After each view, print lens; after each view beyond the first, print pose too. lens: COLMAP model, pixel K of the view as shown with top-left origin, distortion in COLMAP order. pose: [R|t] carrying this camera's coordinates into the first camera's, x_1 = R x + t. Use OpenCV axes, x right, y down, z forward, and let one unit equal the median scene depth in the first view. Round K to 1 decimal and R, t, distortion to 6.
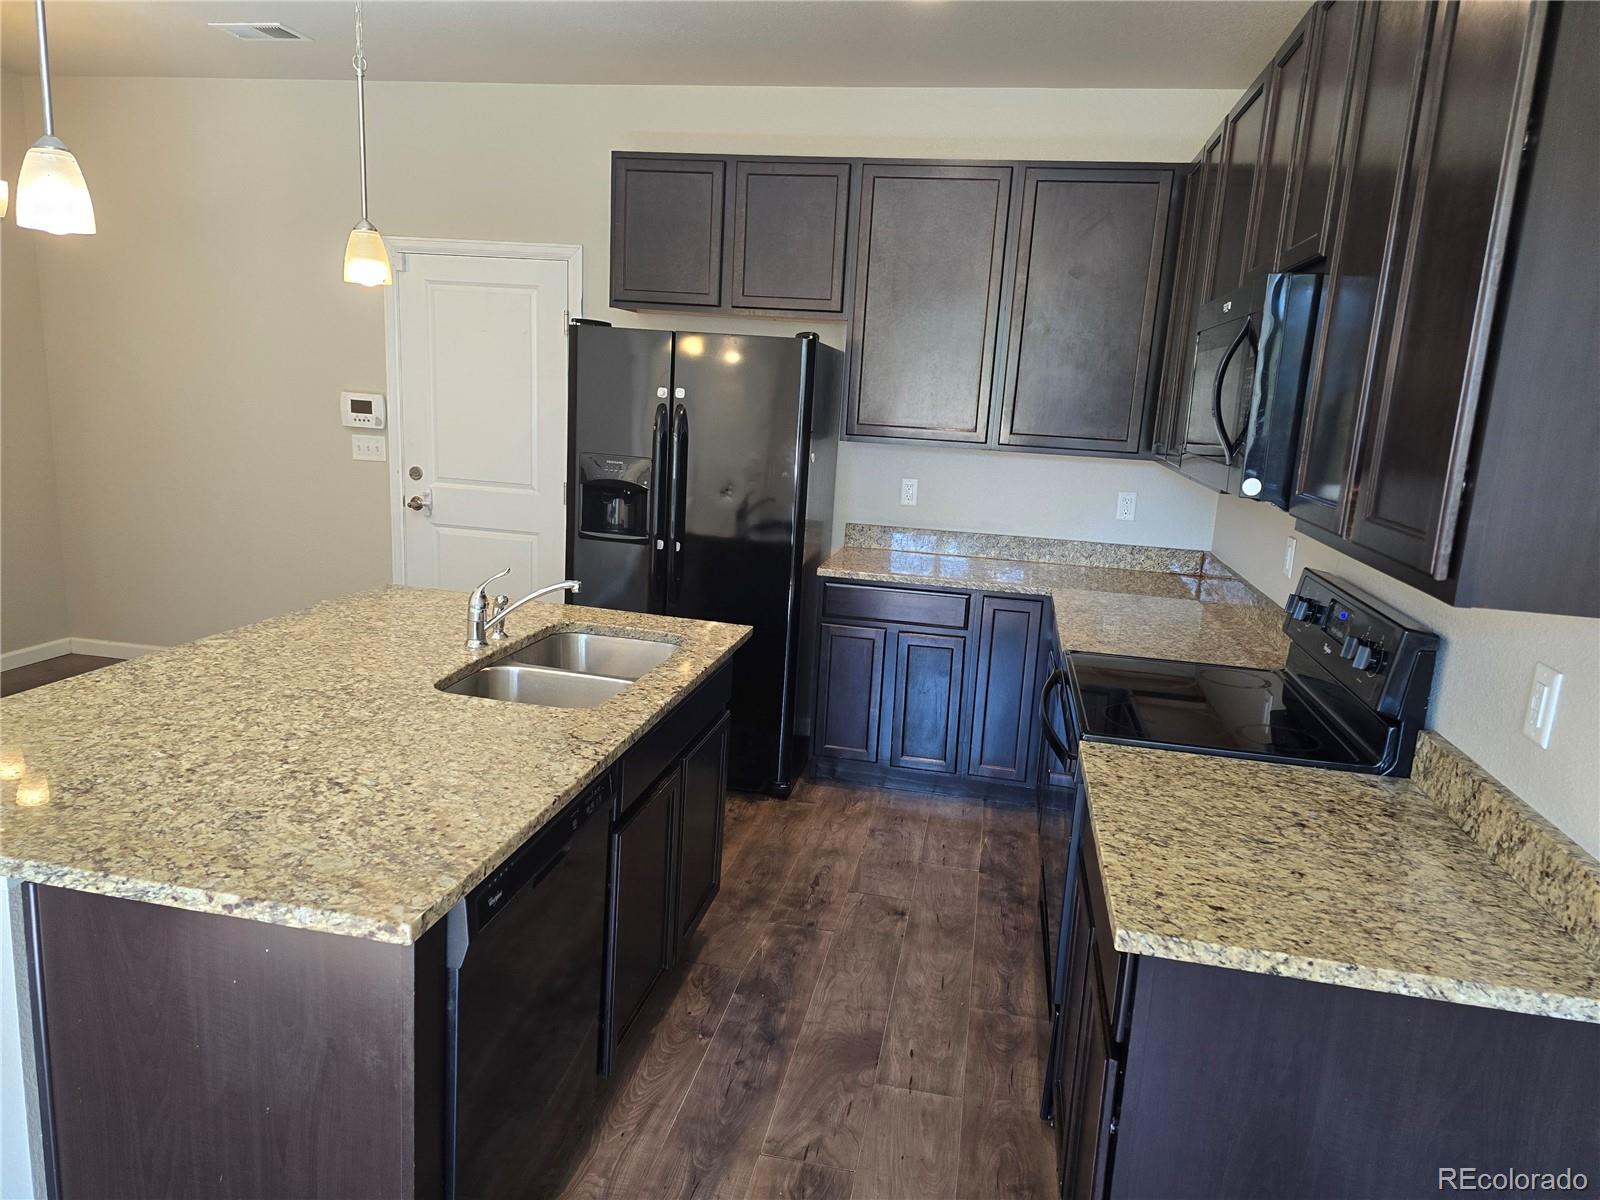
lens RADIAL K [[1062.7, 0, 812.8], [0, 1062.7, 601.0], [0, 0, 1]] dist [0.065113, -0.055274]
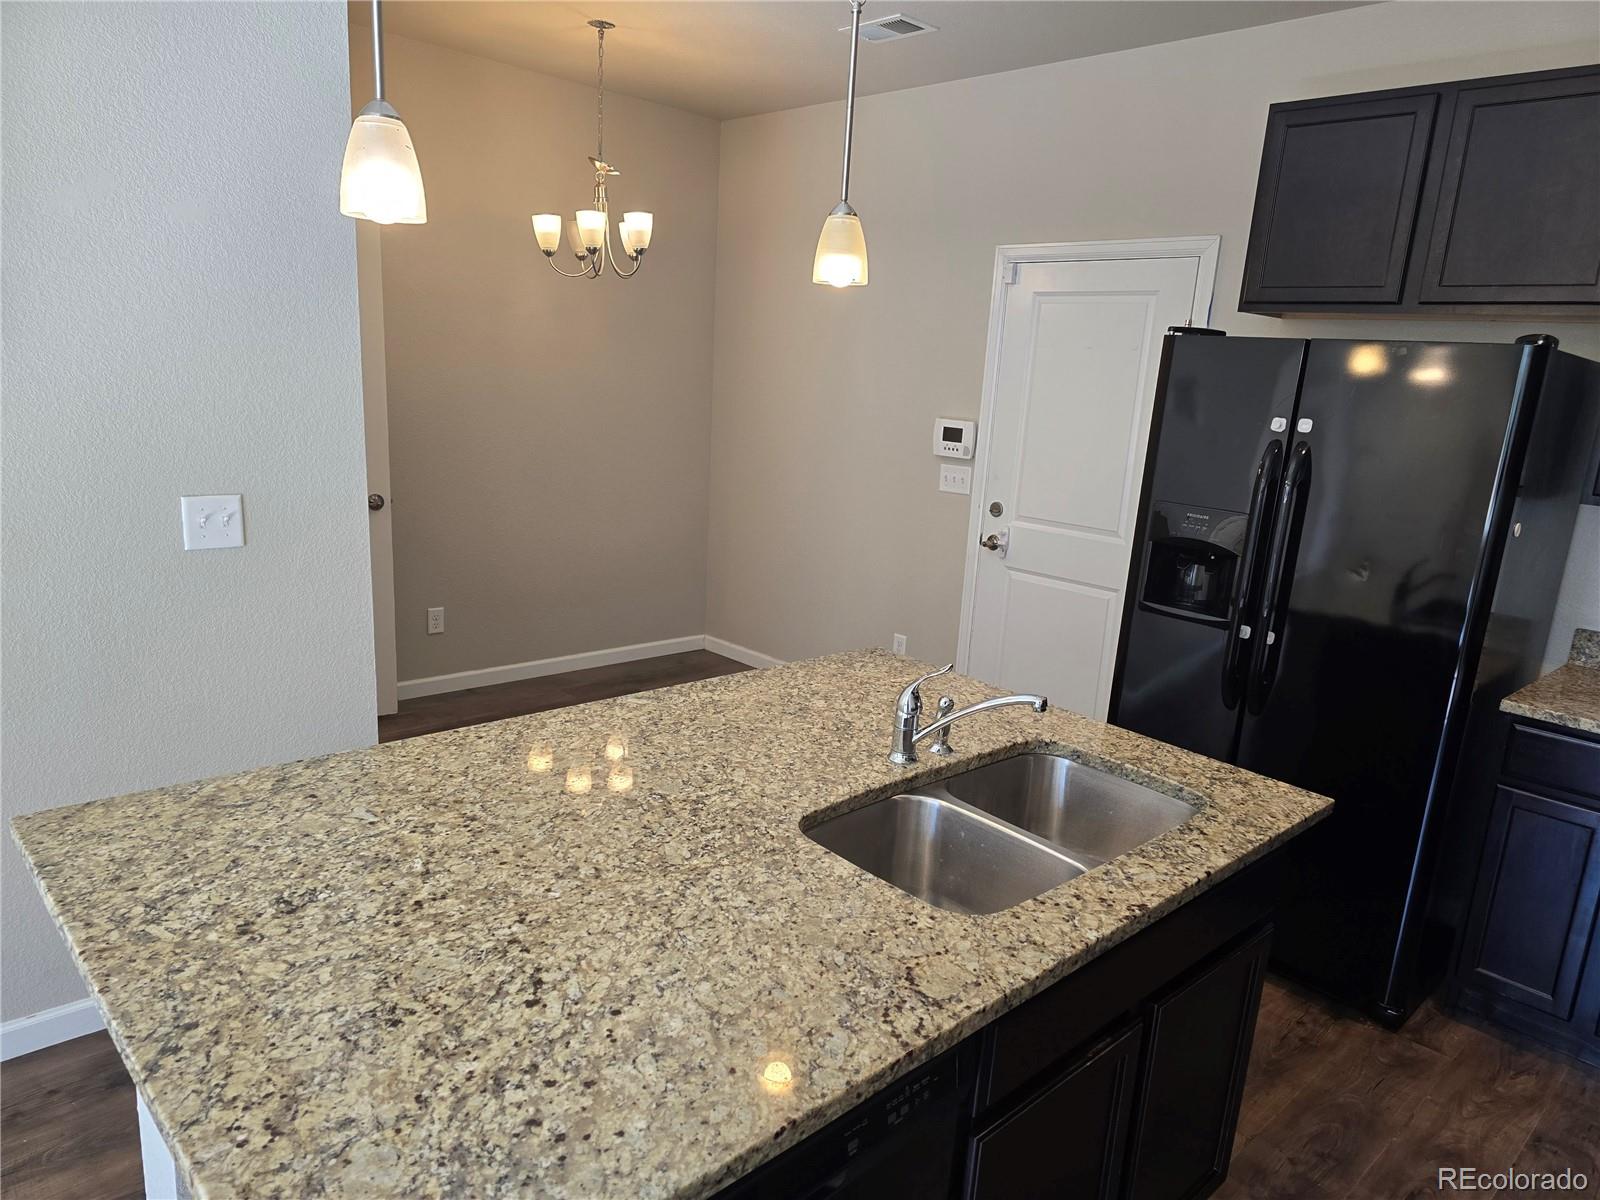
lens RADIAL K [[1062.7, 0, 815.3], [0, 1062.7, 621.5], [0, 0, 1]] dist [0.065113, -0.055274]
pose [[0.814967, 0.128247, -0.565138, 0.036396], [-0.130304, 0.990786, 0.036932, -0.058850], [0.564667, 0.043542, 0.824169, 0.272586]]
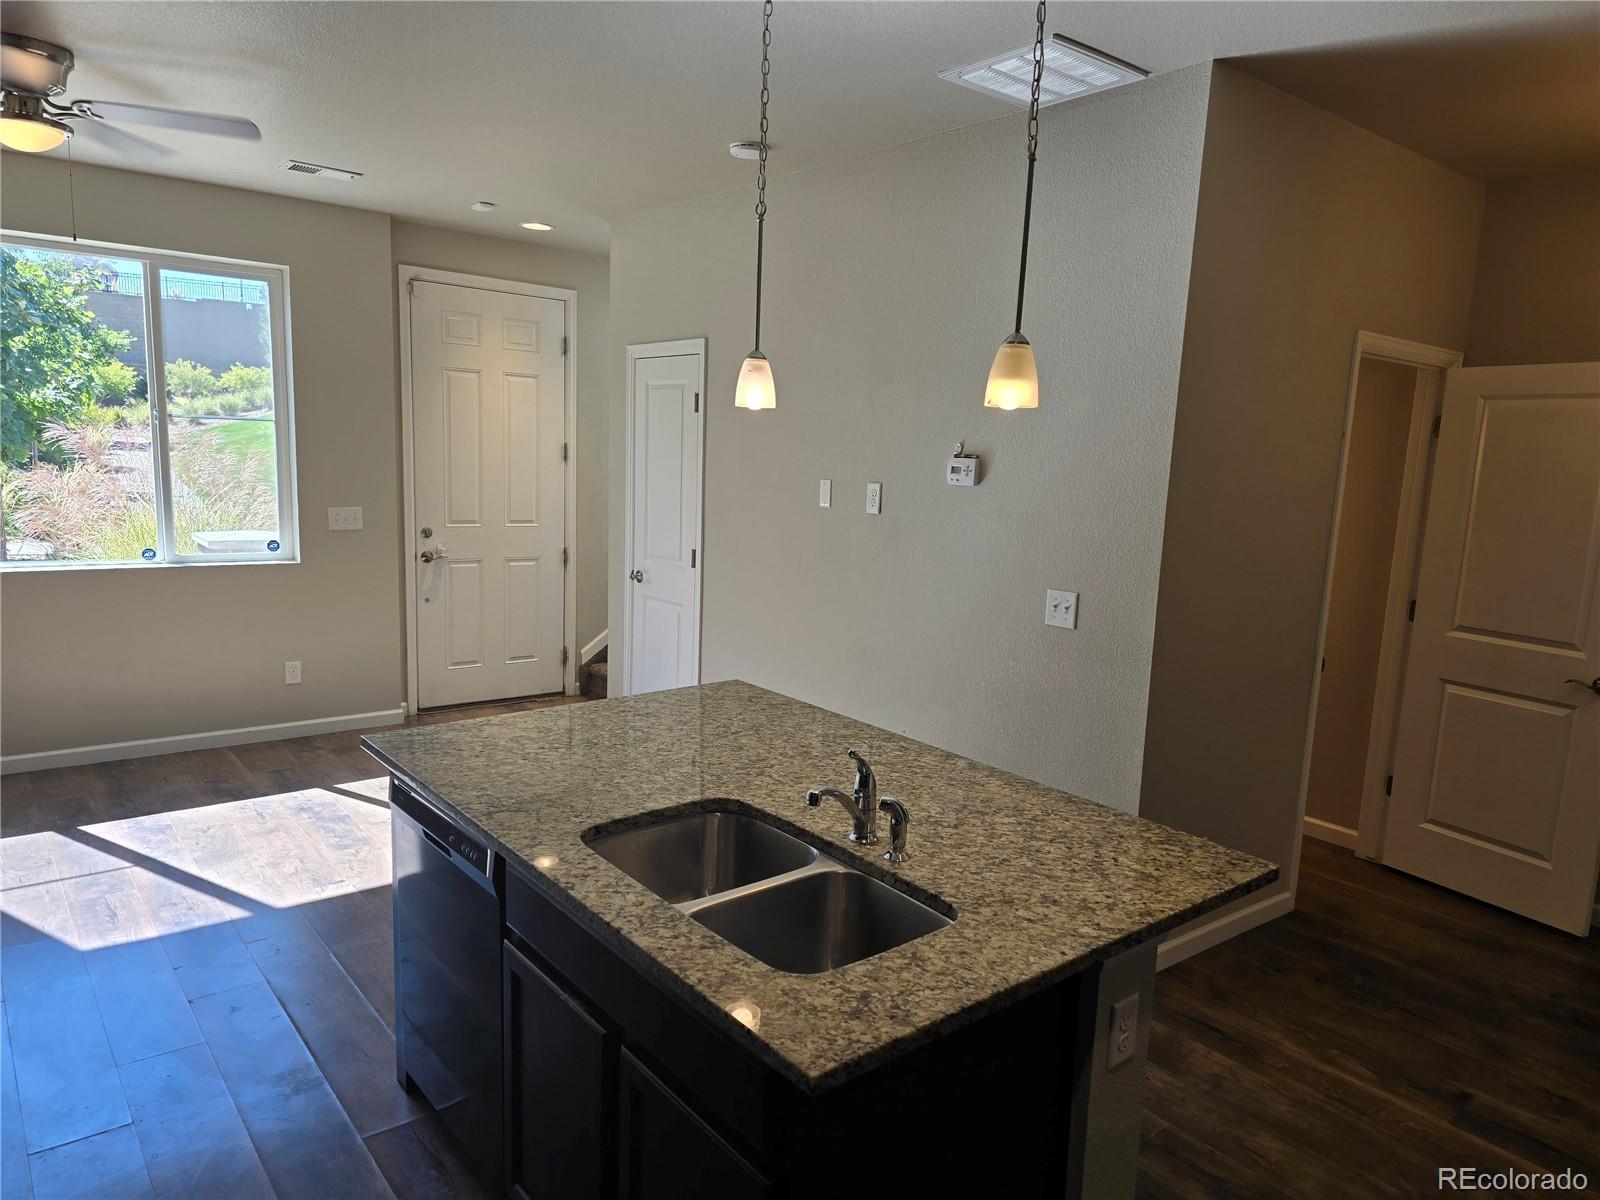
lens RADIAL K [[1062.7, 0, 834.4], [0, 1062.7, 621.8], [0, 0, 1]] dist [0.065113, -0.055274]
pose [[-0.626477, 0.038827, -0.778472, 0.246927], [-0.240001, 0.940623, 0.240057, -0.234765], [0.741570, 0.337224, -0.579960, 1.101989]]
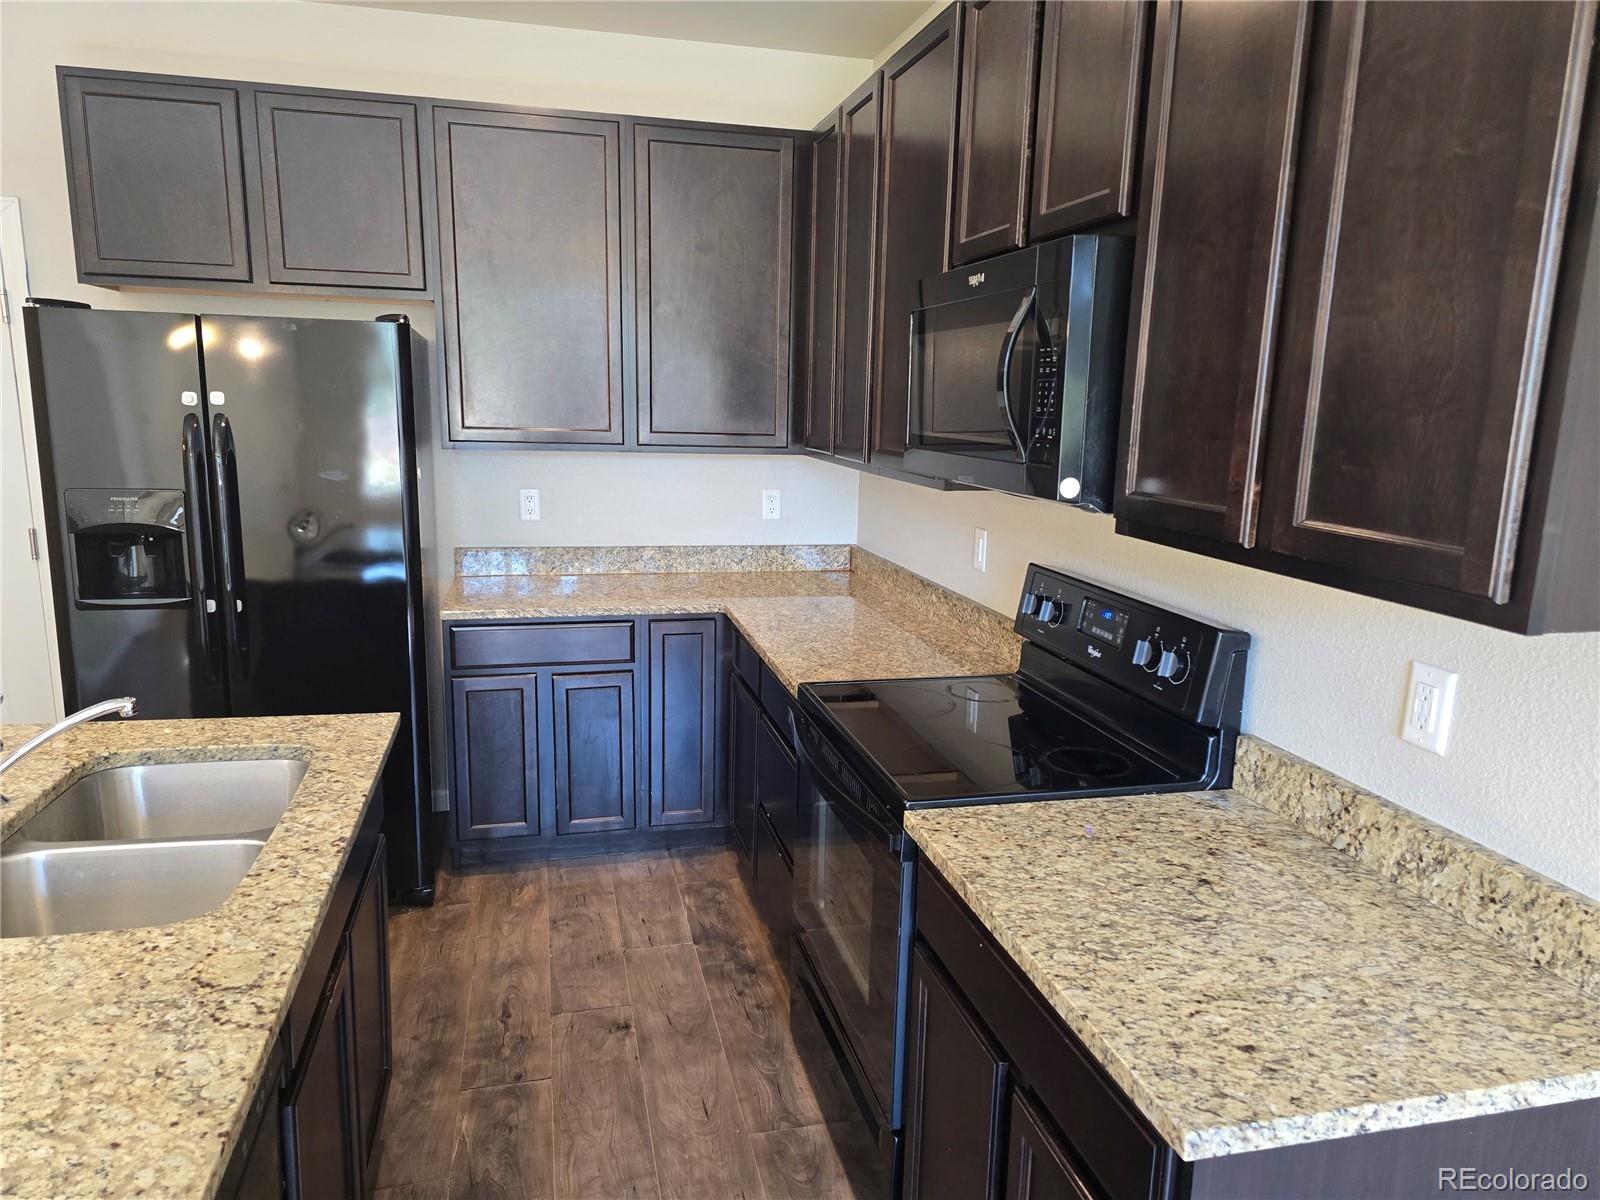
lens RADIAL K [[1062.7, 0, 800.3], [0, 1062.7, 604.7], [0, 0, 1]] dist [0.065113, -0.055274]
pose [[0.909965, -0.116679, 0.397931, -0.083888], [0.111739, 0.993097, 0.035670, -0.042100], [-0.399346, 0.012006, 0.916722, 0.189741]]
